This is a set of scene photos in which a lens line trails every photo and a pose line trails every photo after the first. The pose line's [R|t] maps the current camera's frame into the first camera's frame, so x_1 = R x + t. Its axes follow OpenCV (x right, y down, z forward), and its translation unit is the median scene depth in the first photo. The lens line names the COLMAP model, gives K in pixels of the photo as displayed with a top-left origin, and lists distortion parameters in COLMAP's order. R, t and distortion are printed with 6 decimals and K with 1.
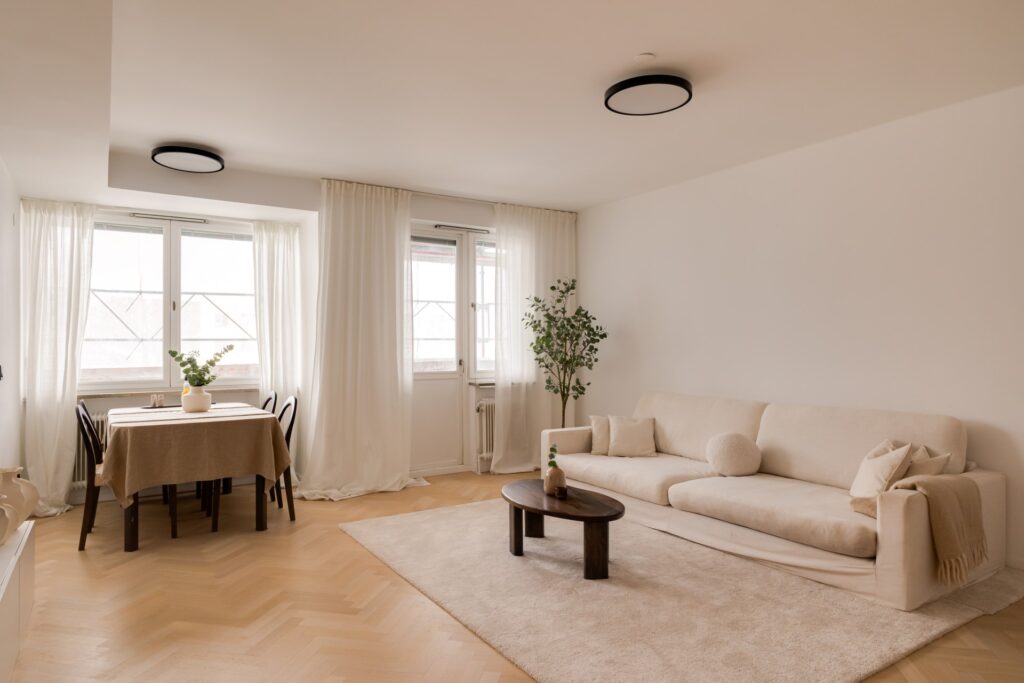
lens RADIAL K [[622.1, 0, 514.6], [0, 622.1, 341.7], [0, 0, 1]] dist [-0.001300, -0.005842]
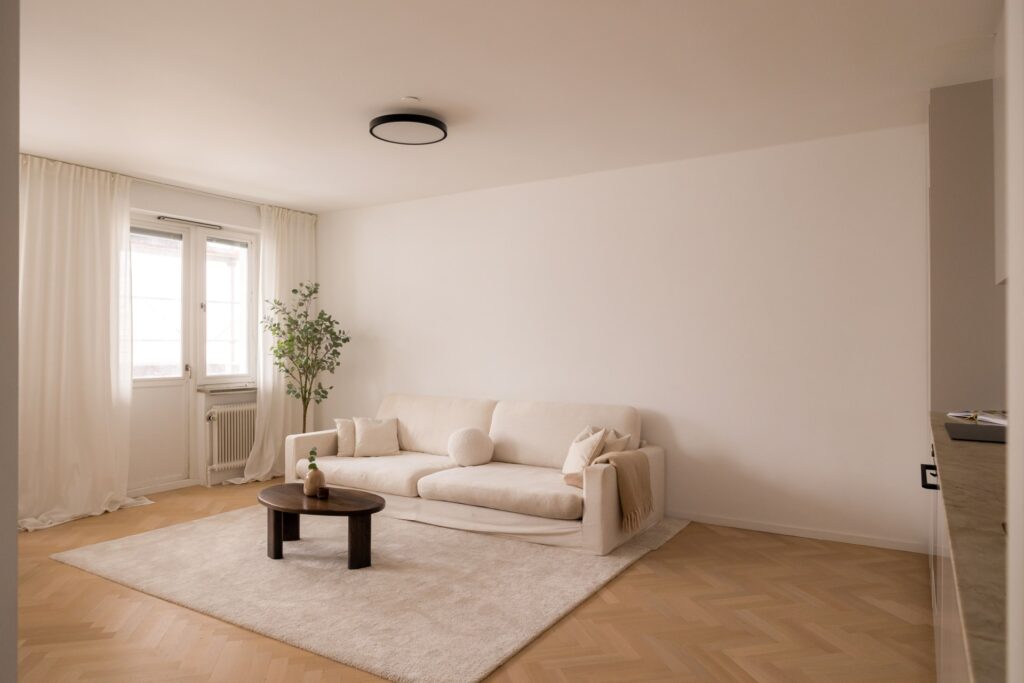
lens RADIAL K [[647.2, 0, 520.9], [0, 647.2, 341.0], [0, 0, 1]] dist [-0.003704, -0.005777]
pose [[0.900404, 0.006369, 0.435009, -0.079659], [-0.006779, 0.999977, -0.000610, -0.011991], [-0.435003, -0.002399, 0.900426, -0.101402]]
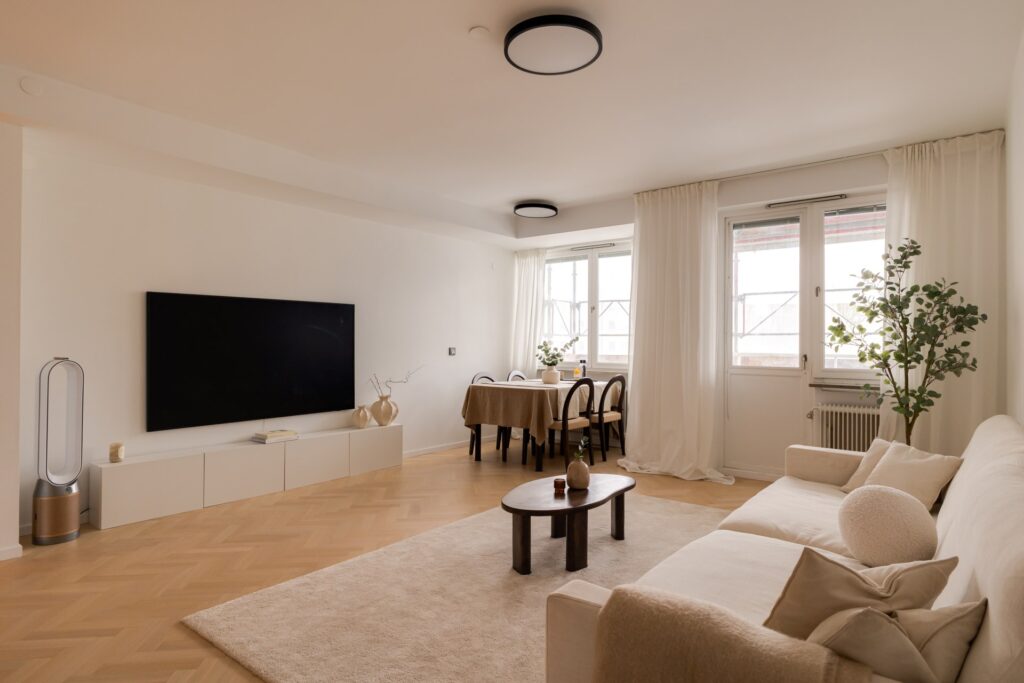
lens RADIAL K [[562.5, 0, 509.9], [0, 562.5, 342.5], [0, 0, 1]] dist [0.024719, 0.000002]
pose [[0.335578, 0.004486, -0.942002, 0.700215], [0.001345, 0.999985, 0.005241, 0.010303], [0.942011, -0.003026, 0.335567, 0.492169]]
